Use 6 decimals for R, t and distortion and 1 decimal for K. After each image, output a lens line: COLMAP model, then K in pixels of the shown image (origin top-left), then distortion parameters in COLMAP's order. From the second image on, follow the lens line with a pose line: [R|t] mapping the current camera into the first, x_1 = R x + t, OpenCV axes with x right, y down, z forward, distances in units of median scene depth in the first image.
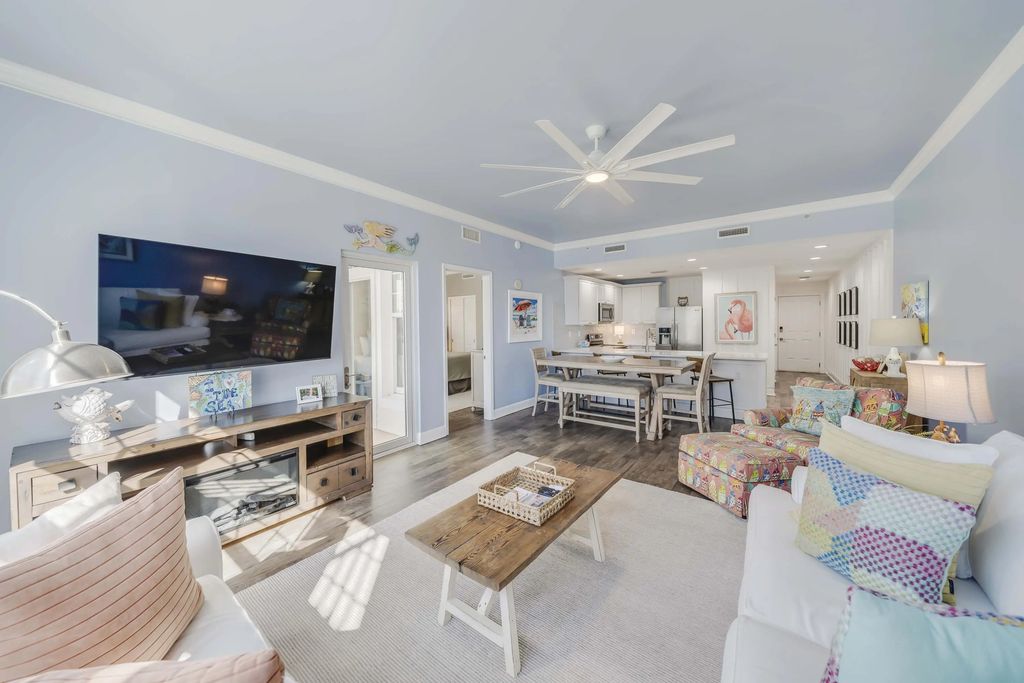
lens RADIAL K [[354.8, 0, 512.0], [0, 354.8, 341.5], [0, 0, 1]] dist [0.000159, -0.000001]
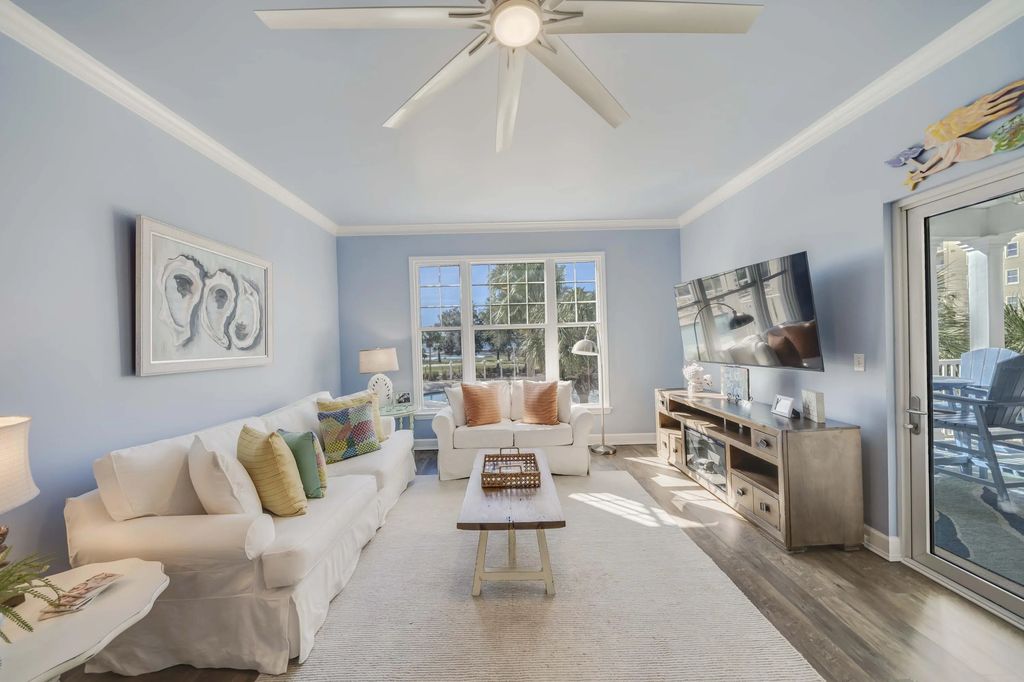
lens RADIAL K [[354.8, 0, 512.0], [0, 354.8, 341.0], [0, 0, 1]] dist [0.000159, -0.000001]
pose [[-0.799950, 0.027793, -0.599422, 0.689938], [0.007340, 0.999305, 0.036539, -0.083564], [0.600021, 0.024830, -0.799599, 1.685452]]
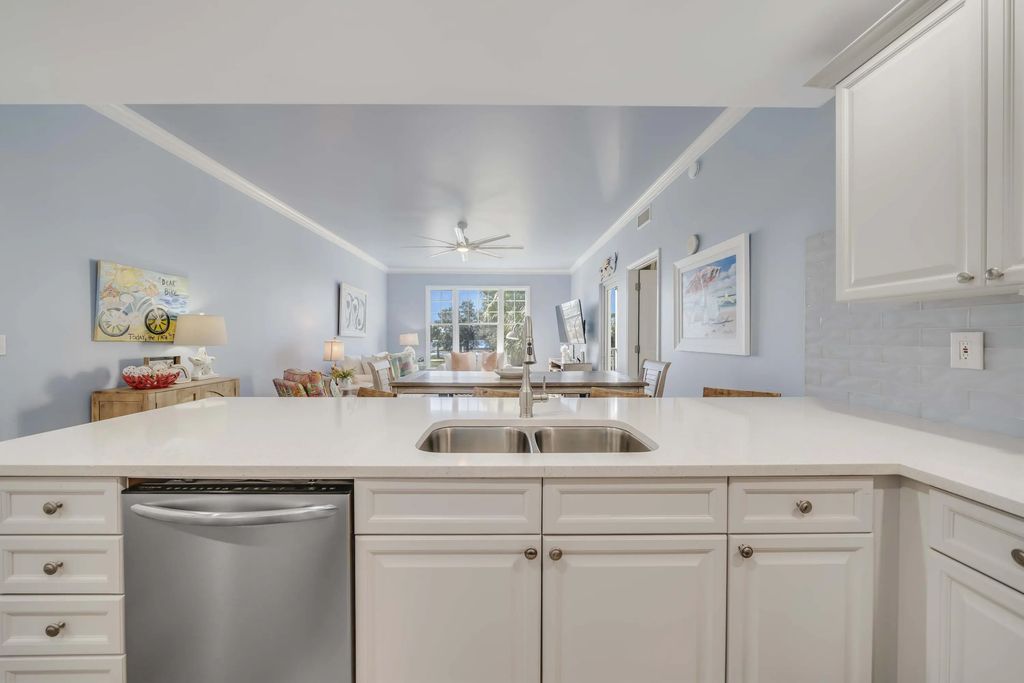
lens RADIAL K [[354.8, 0, 512.0], [0, 354.8, 341.5], [0, 0, 1]] dist [0.000159, -0.000001]
pose [[-0.799008, 0.005672, -0.601293, 1.162735], [-0.022200, 0.998996, 0.038923, -0.070748], [0.600910, 0.044449, -0.798080, 2.661913]]
